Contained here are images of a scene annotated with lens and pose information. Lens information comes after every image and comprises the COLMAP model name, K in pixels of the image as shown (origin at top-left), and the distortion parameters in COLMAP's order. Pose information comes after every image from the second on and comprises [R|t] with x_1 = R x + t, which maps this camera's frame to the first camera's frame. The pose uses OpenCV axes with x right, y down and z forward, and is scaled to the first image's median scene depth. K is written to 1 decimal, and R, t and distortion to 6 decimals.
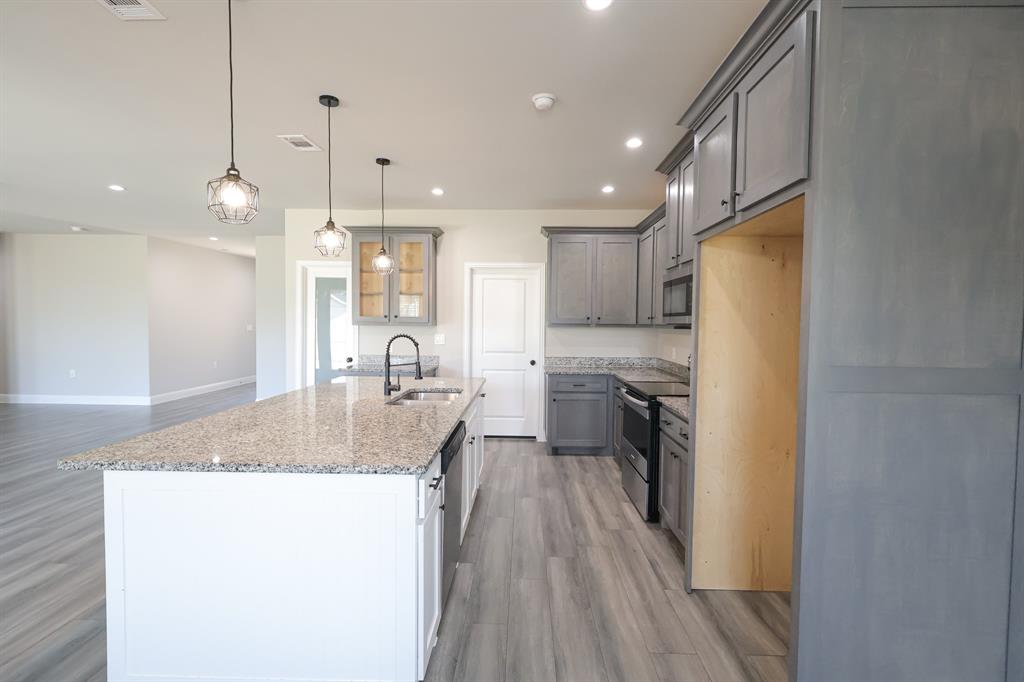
lens RADIAL K [[474.2, 0, 514.4], [0, 474.2, 338.2], [0, 0, 1]] dist [-0.002569, -0.000097]
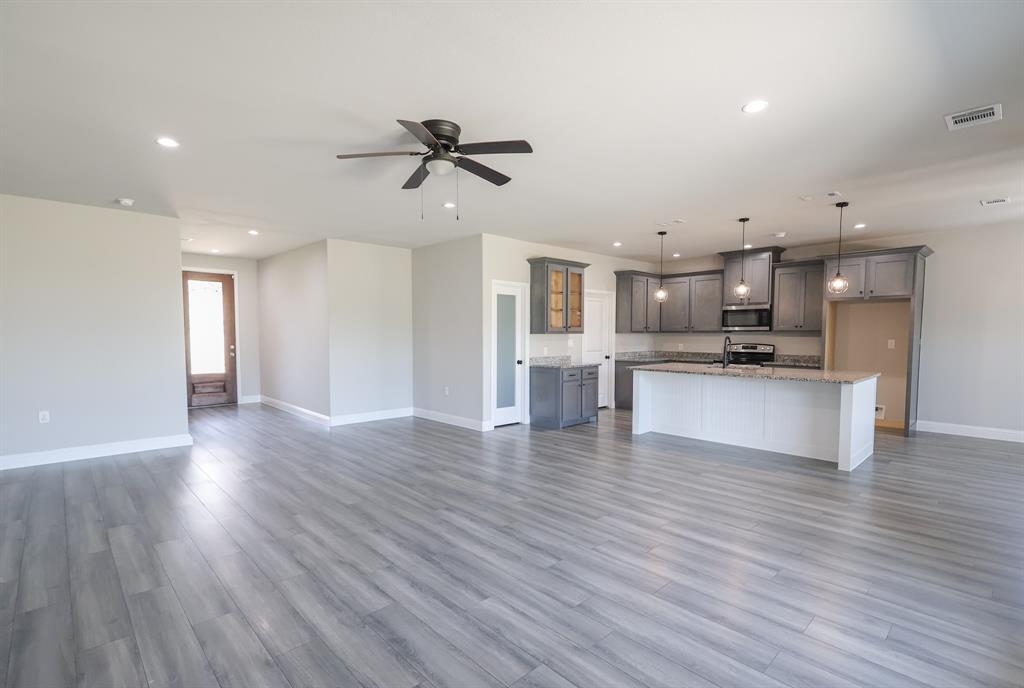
lens RADIAL K [[487.8, 0, 509.9], [0, 487.8, 360.3], [0, 0, 1]] dist [-0.000216, 0.000253]
pose [[0.709039, -0.051804, 0.703264, -1.390405], [0.031806, 0.998632, 0.041494, -0.014191], [-0.704452, -0.007053, 0.709717, 0.124448]]
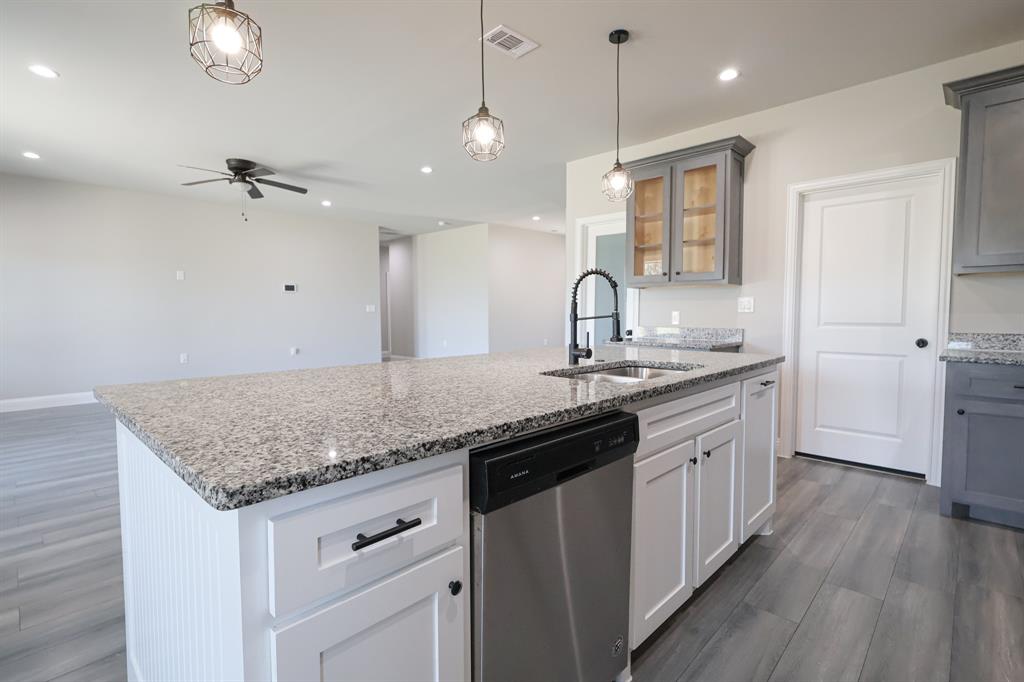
lens RADIAL K [[484.7, 0, 513.3], [0, 484.7, 337.5], [0, 0, 1]] dist [-0.000810, 0.000087]
pose [[0.738083, 0.024643, -0.674260, 0.074827], [-0.013191, 0.999669, 0.022096, 0.042116], [0.674581, -0.007415, 0.738163, 0.271444]]
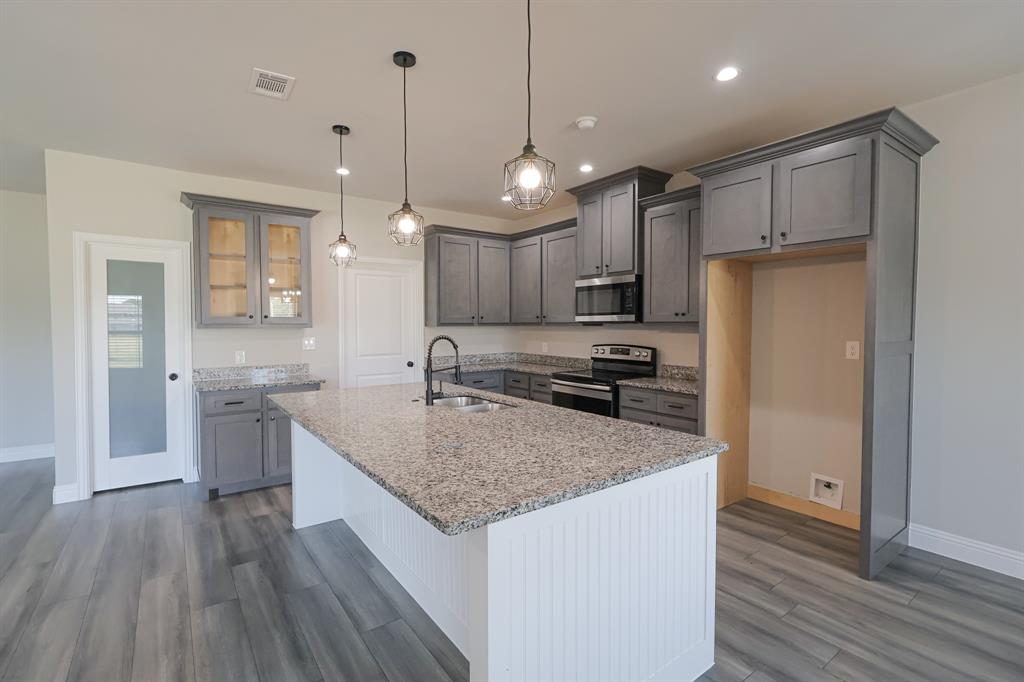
lens RADIAL K [[474.2, 0, 514.4], [0, 474.2, 338.2], [0, 0, 1]] dist [-0.002569, -0.000097]
pose [[0.790692, -0.032407, 0.611356, -0.413890], [0.031239, 0.999433, 0.012576, -0.006976], [-0.611417, 0.009155, 0.791256, 0.121085]]
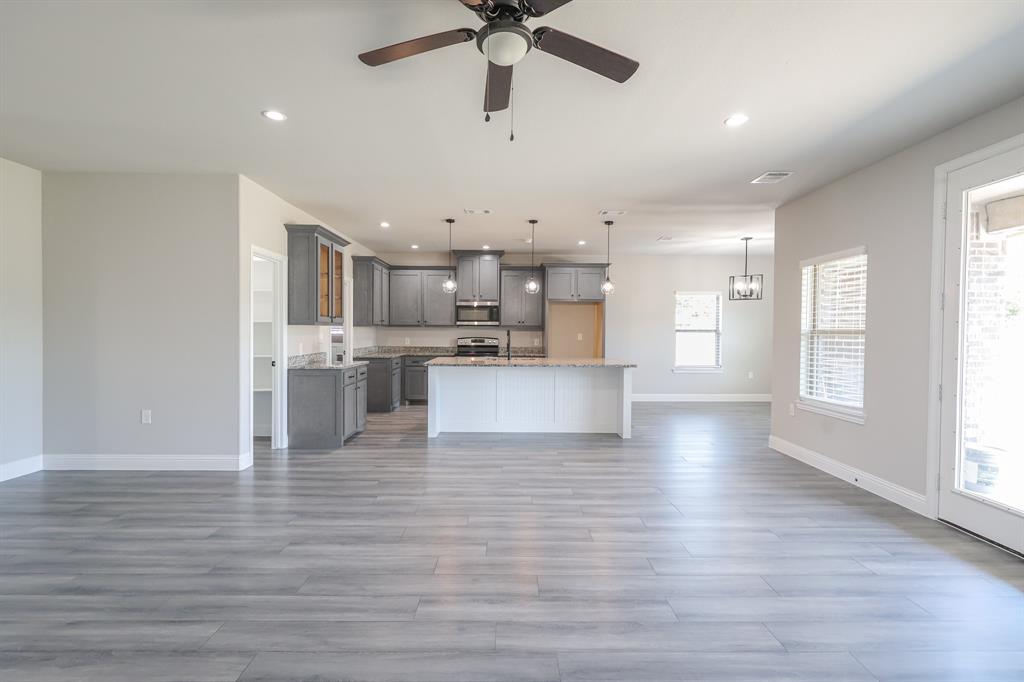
lens RADIAL K [[474.2, 0, 514.4], [0, 474.2, 338.2], [0, 0, 1]] dist [-0.002569, -0.000097]
pose [[-0.040682, -0.025929, 0.998836, -1.386209], [0.026023, 0.999297, 0.027001, -0.016476], [-0.998833, 0.027091, -0.039979, 0.641635]]
